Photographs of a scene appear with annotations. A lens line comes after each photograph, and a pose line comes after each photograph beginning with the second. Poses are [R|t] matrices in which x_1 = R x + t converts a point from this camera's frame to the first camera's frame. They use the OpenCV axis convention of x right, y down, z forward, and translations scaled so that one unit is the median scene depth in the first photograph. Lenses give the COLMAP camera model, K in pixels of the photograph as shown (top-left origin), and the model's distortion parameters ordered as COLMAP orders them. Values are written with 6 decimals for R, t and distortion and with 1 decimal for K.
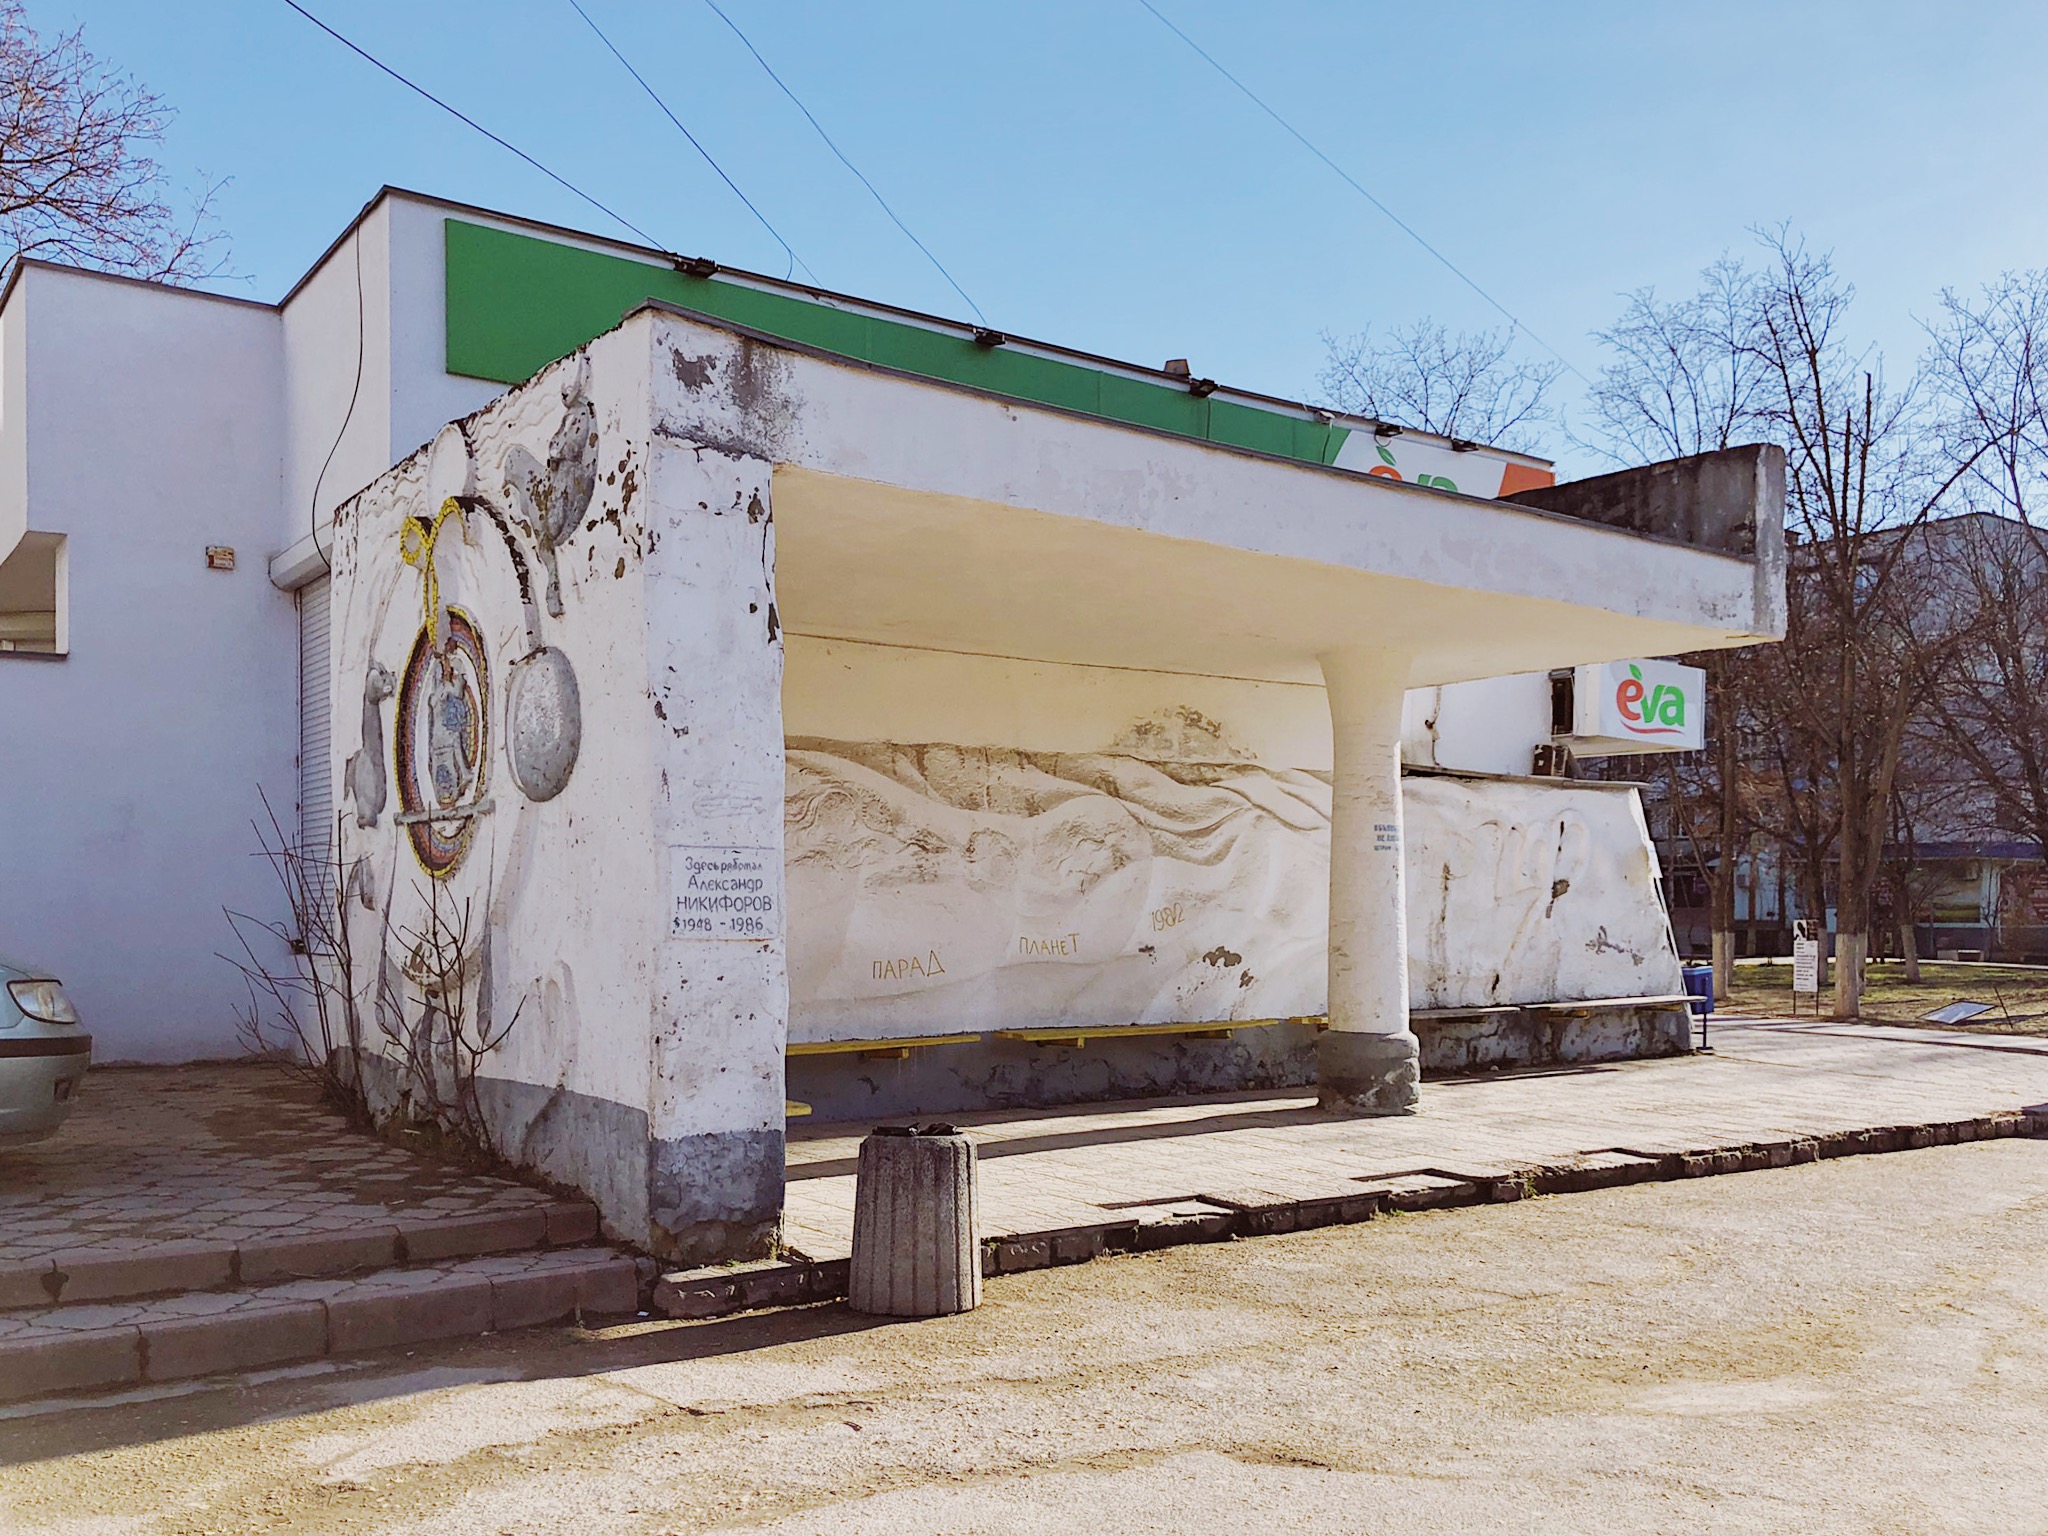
lens RADIAL K [[1807.8, 0, 1026.1], [0, 1807.8, 846.6], [0, 0, 1]] dist [0.078979, -0.005128]
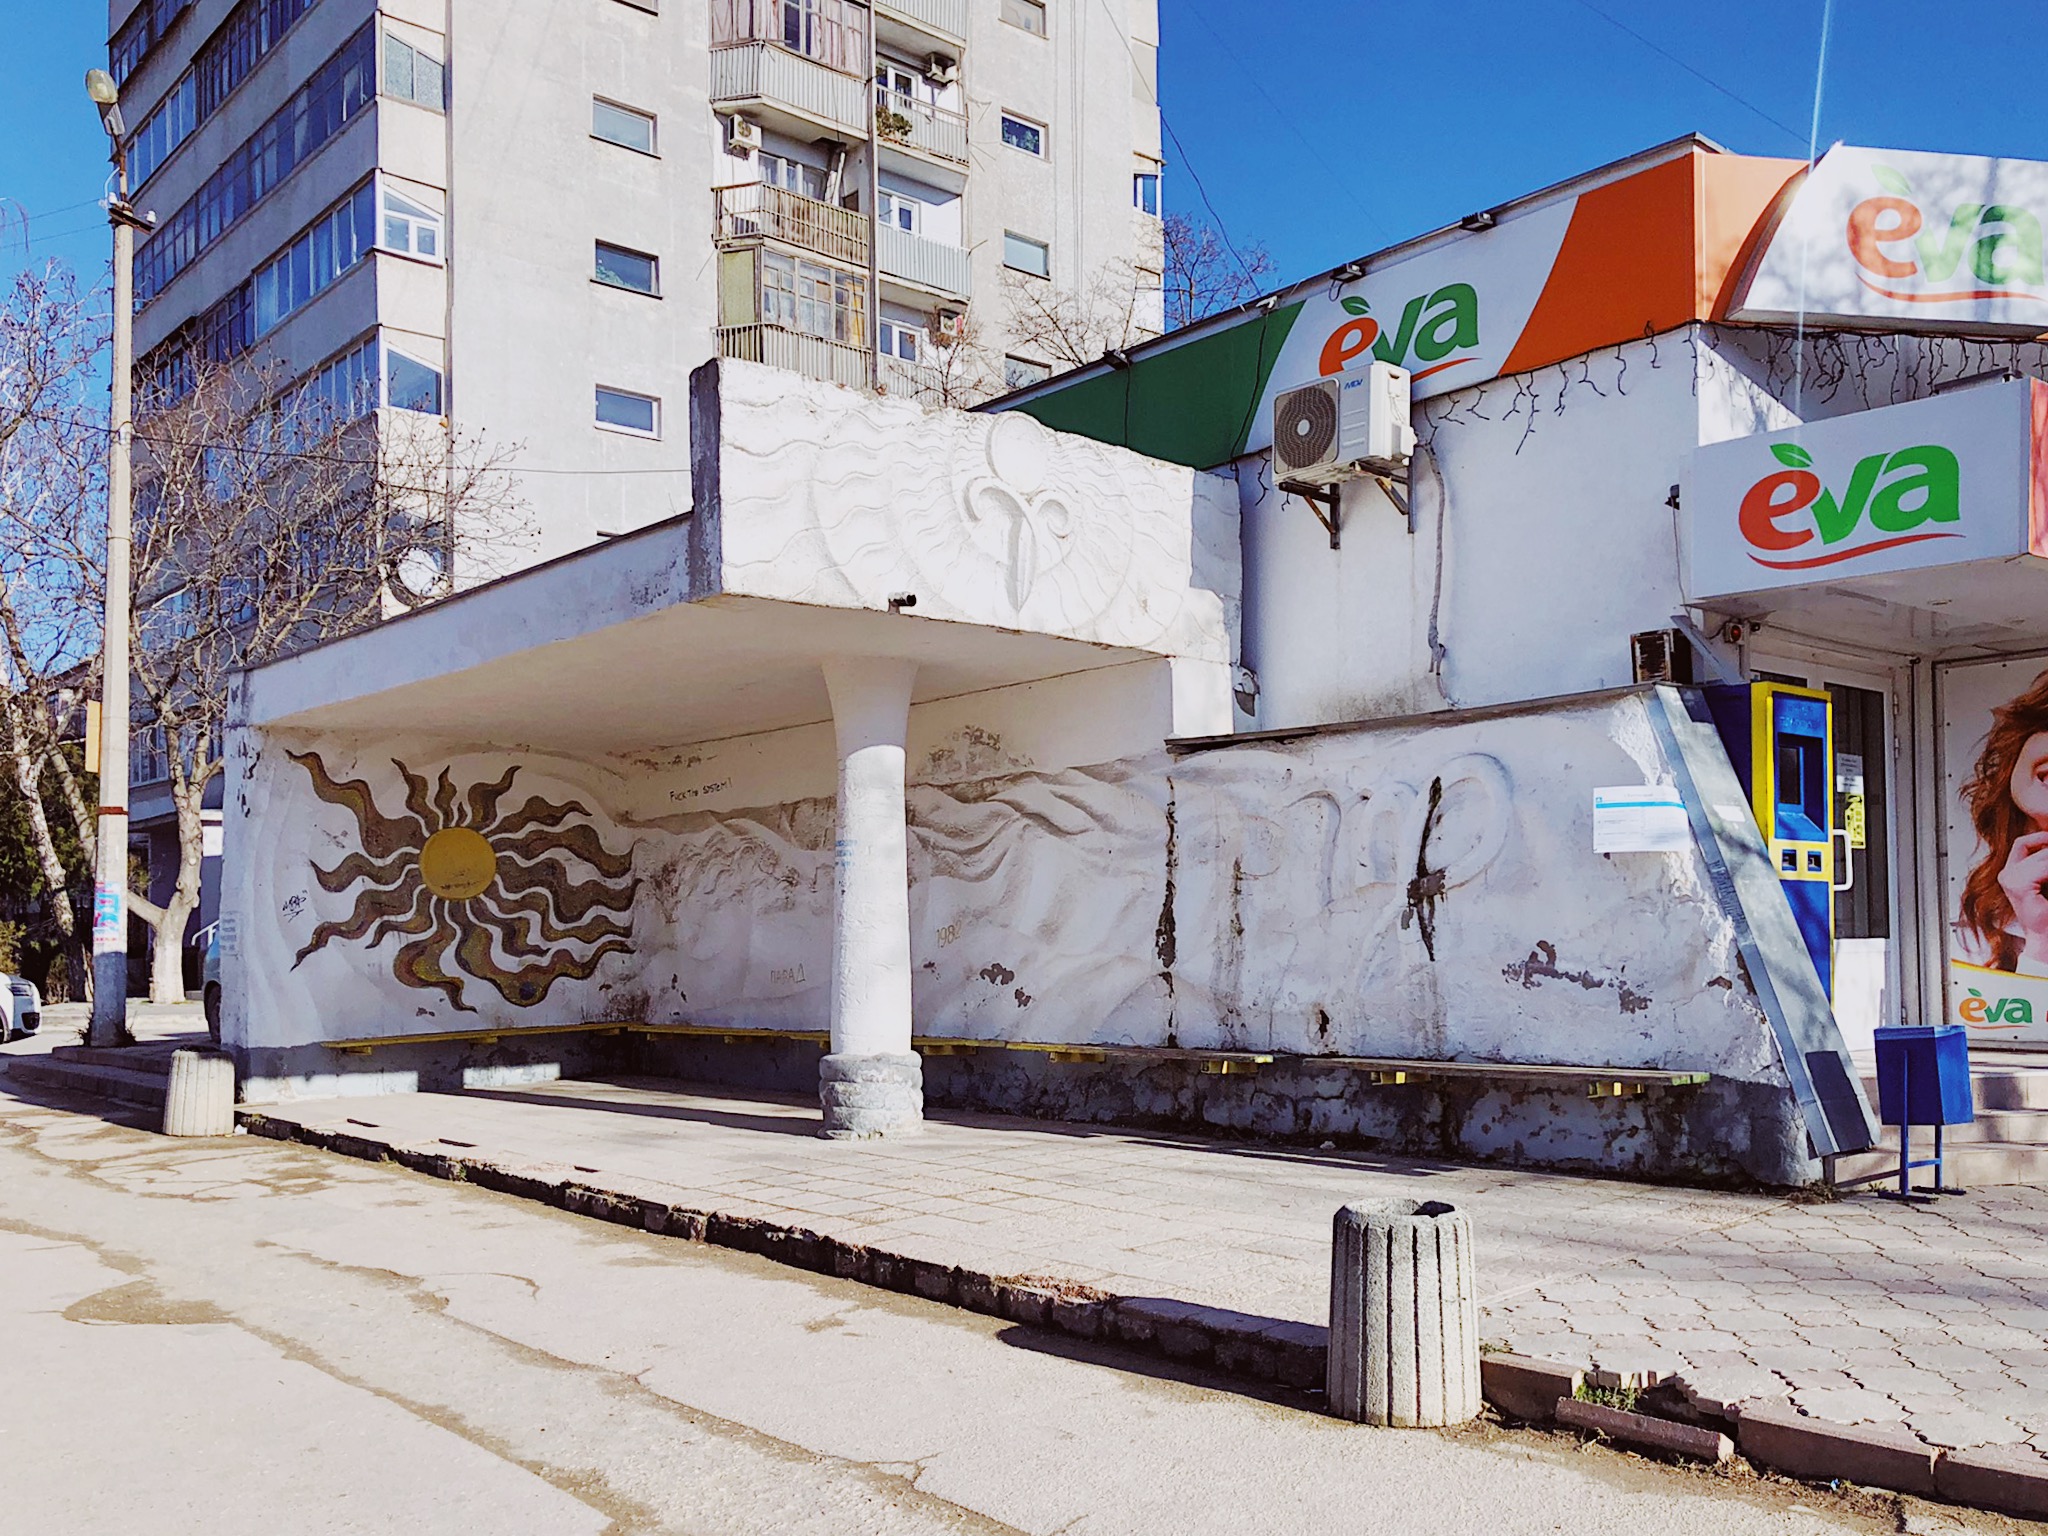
lens RADIAL K [[1798.4, 0, 991.9], [0, 1798.4, 782.2], [0, 0, 1]] dist [0.086368, -0.109078]
pose [[0.044318, -0.087293, -0.995196, 1.135013], [0.050781, 0.995084, -0.085022, 0.042264], [0.997726, -0.046769, 0.048533, 1.001648]]
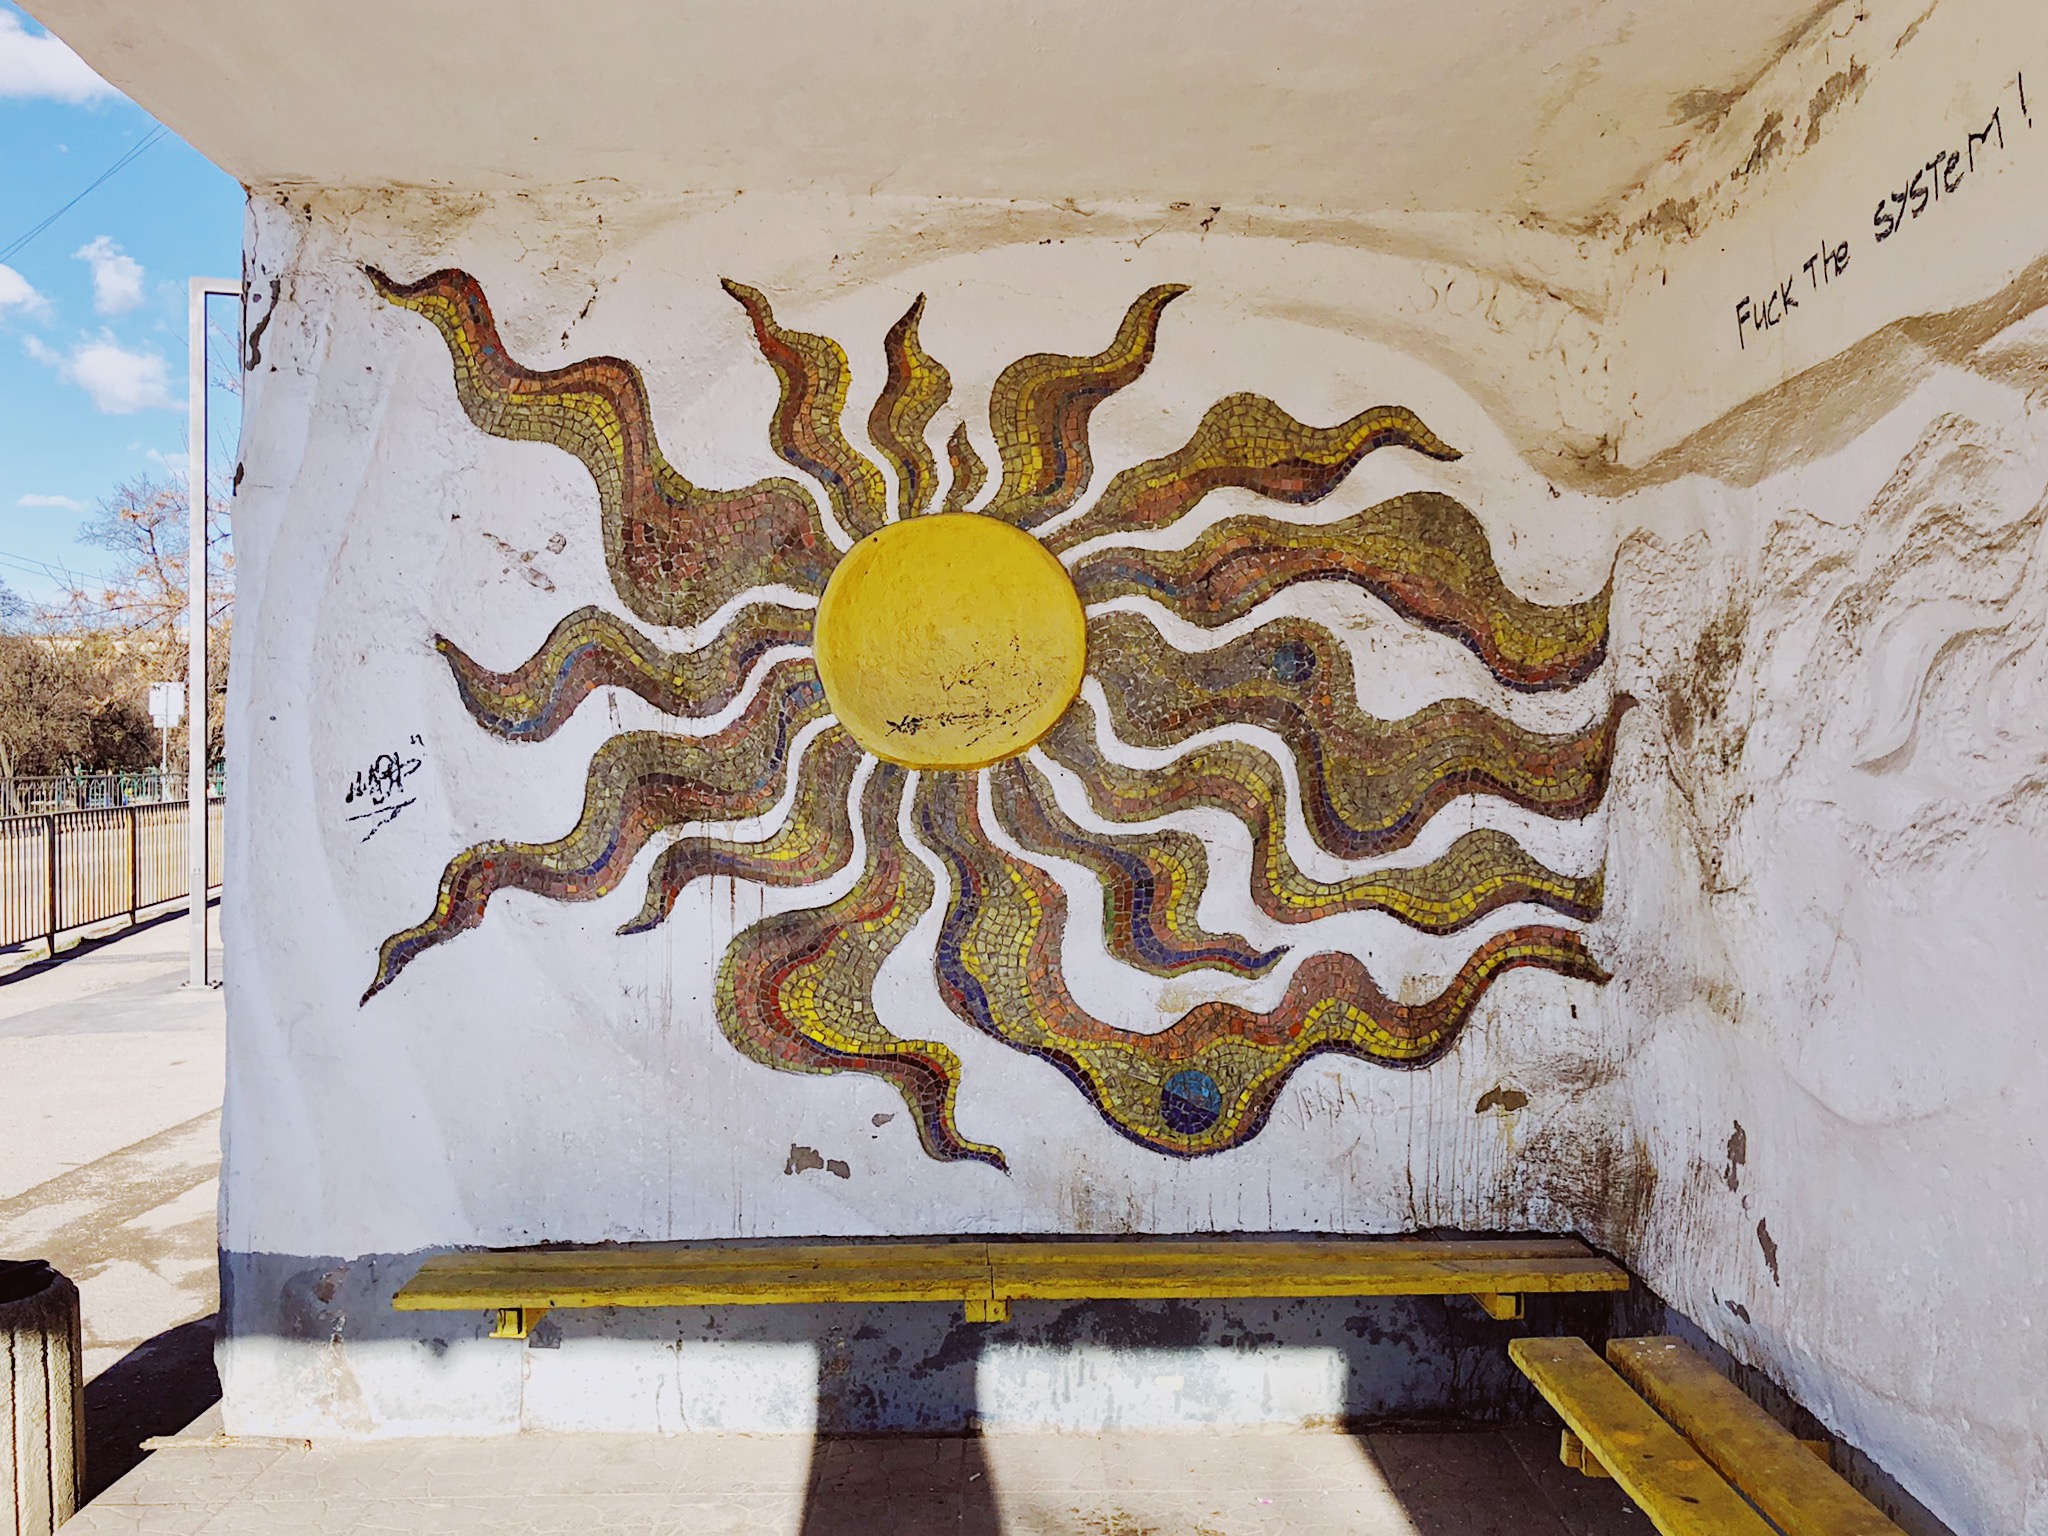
lens RADIAL K [[1763.4, 0, 1062.9], [0, 1763.4, 783.4], [0, 0, 1]] dist [0.183525, -0.428375]
pose [[-0.586144, 0.005716, -0.810187, 0.110655], [0.024227, 0.999652, -0.010475, 0.004062], [0.809845, -0.025768, -0.586078, 0.911014]]
